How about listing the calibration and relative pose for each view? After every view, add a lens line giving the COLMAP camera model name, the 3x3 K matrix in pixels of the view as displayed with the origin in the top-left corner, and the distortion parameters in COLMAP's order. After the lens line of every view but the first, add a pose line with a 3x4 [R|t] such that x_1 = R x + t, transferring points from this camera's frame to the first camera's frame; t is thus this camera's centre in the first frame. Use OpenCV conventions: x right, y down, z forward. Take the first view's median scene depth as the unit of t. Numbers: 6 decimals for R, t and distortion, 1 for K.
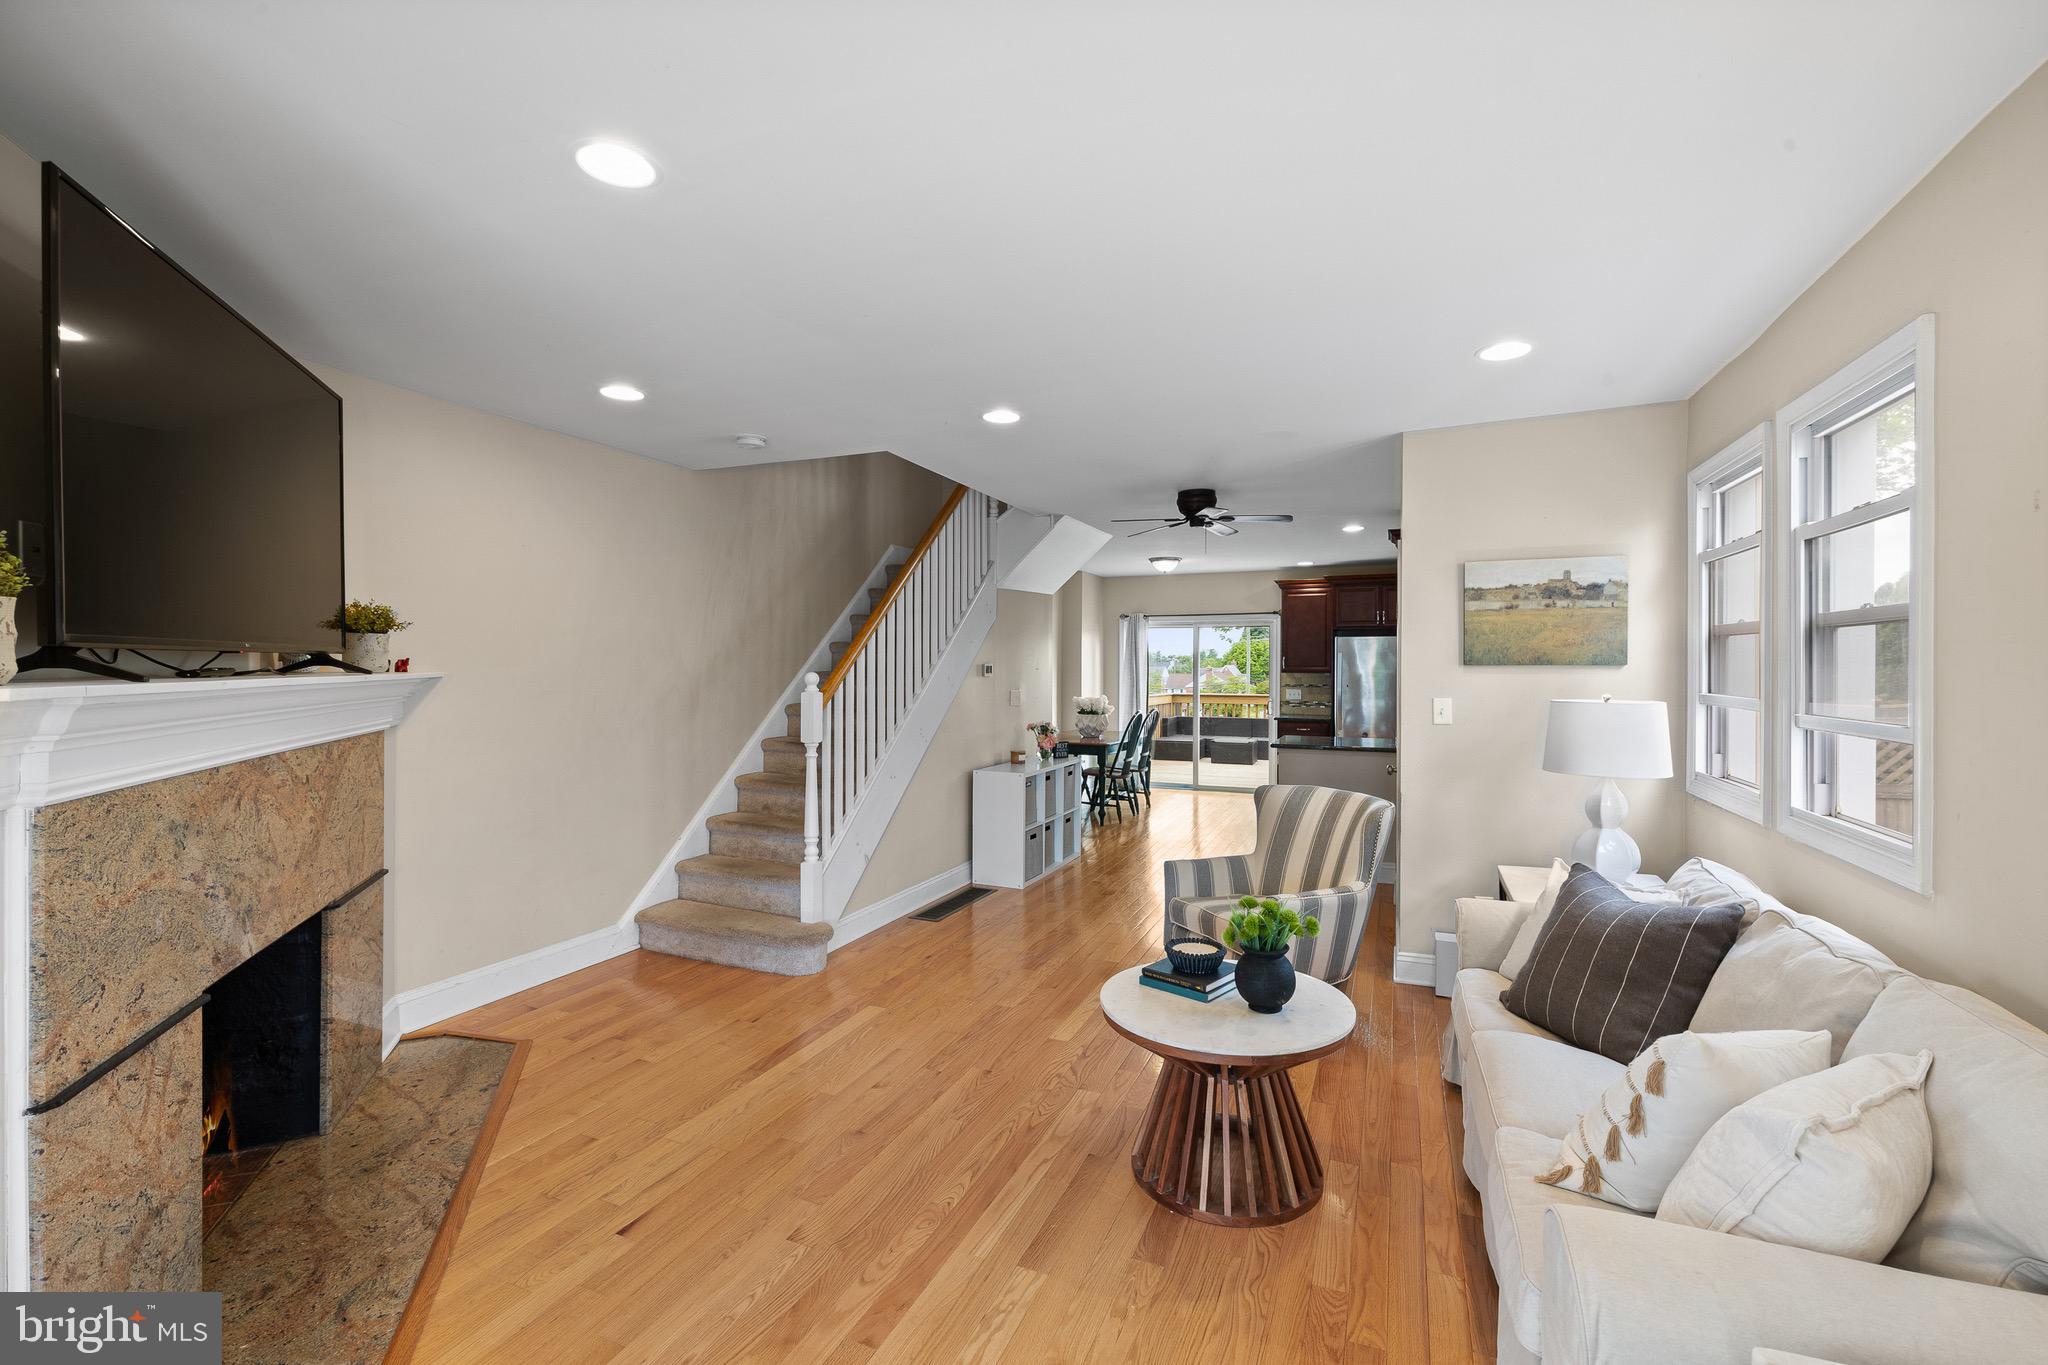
lens RADIAL K [[876.5, 0, 1022.8], [0, 876.5, 671.2], [0, 0, 1]] dist [0.000373, 0.000759]
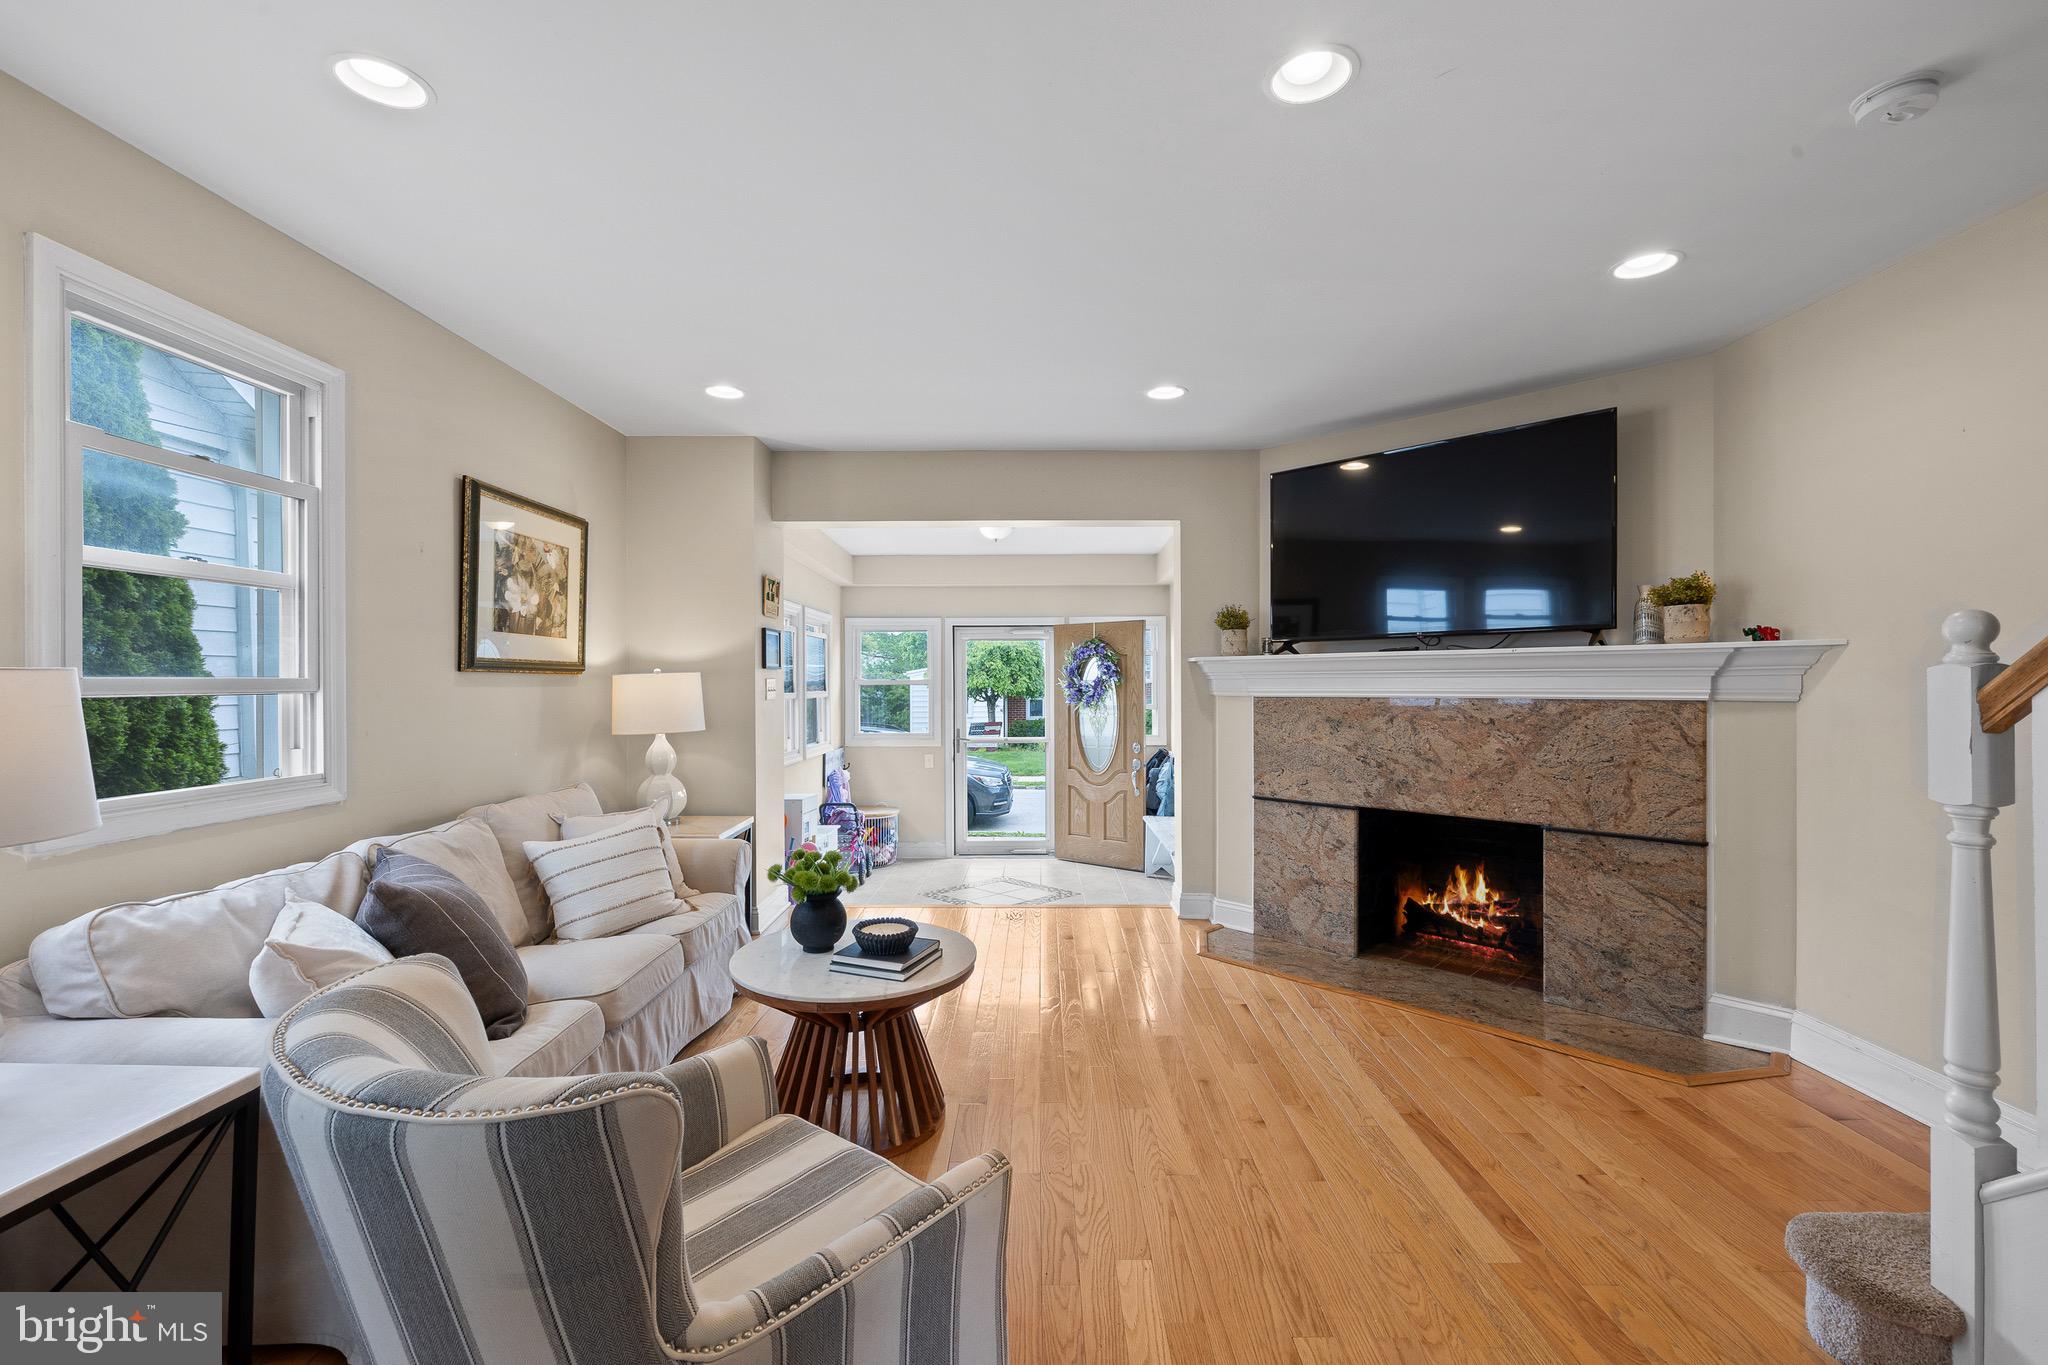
lens RADIAL K [[876.5, 0, 1025.1], [0, 876.5, 684.0], [0, 0, 1]] dist [0.000373, 0.000759]
pose [[-0.925416, 0.002631, -0.378944, 0.349359], [0.000339, 0.999981, 0.006114, 0.042059], [0.378953, 0.005529, -0.925399, 1.624158]]
